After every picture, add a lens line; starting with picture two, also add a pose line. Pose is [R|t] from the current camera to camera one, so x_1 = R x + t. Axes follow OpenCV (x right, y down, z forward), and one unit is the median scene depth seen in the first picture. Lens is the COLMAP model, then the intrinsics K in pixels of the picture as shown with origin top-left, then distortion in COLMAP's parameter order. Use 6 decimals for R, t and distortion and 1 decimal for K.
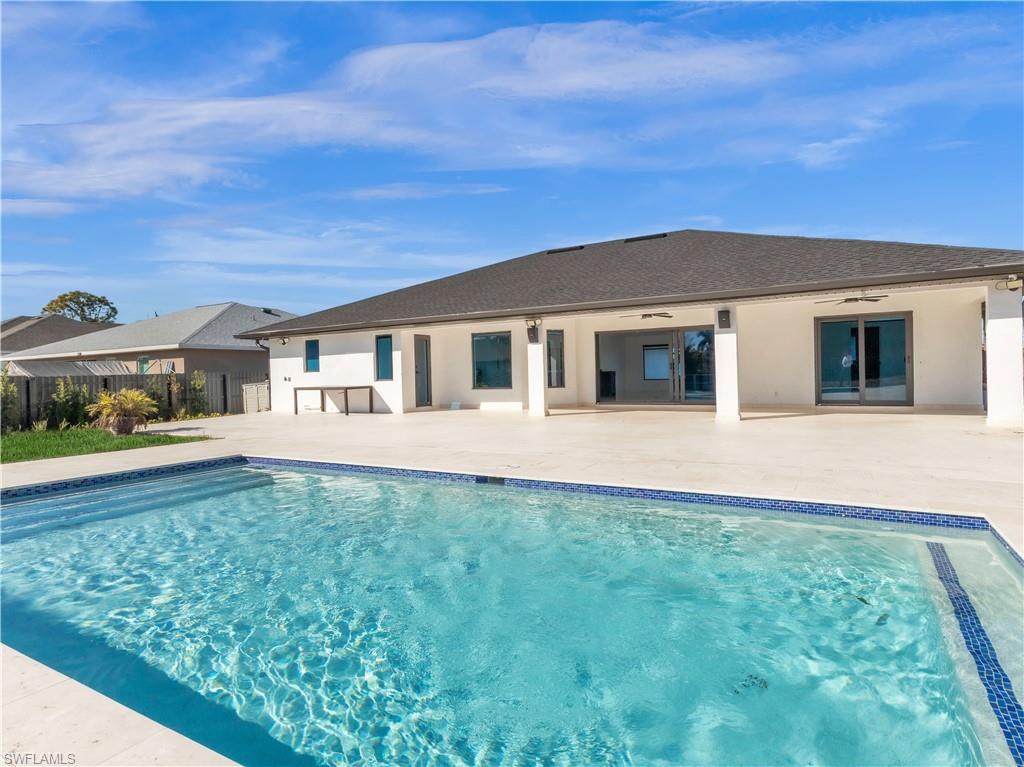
lens RADIAL K [[560.2, 0, 512.1], [0, 560.2, 379.6], [0, 0, 1]] dist [0.014617, 0.000420]
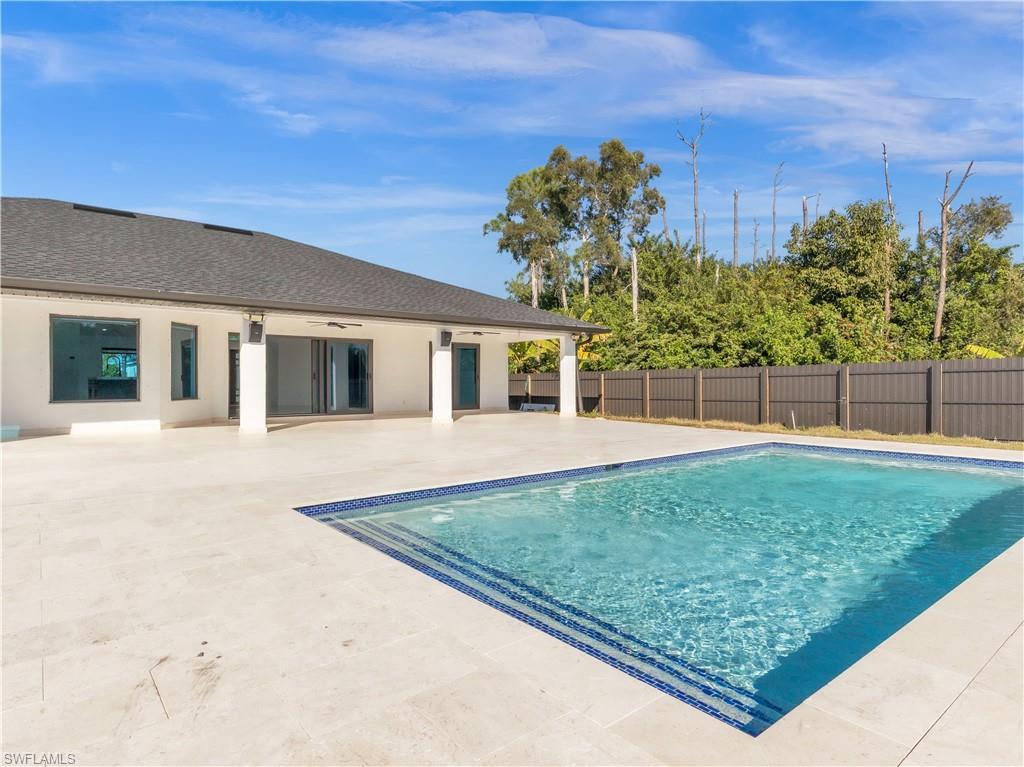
lens RADIAL K [[560.2, 0, 512.1], [0, 560.2, 379.6], [0, 0, 1]] dist [0.014617, 0.000420]
pose [[0.369581, 0.025533, 0.928848, -0.469746], [-0.004443, 0.999660, -0.025712, 0.004605], [-0.929188, 0.005376, 0.369568, 0.293742]]
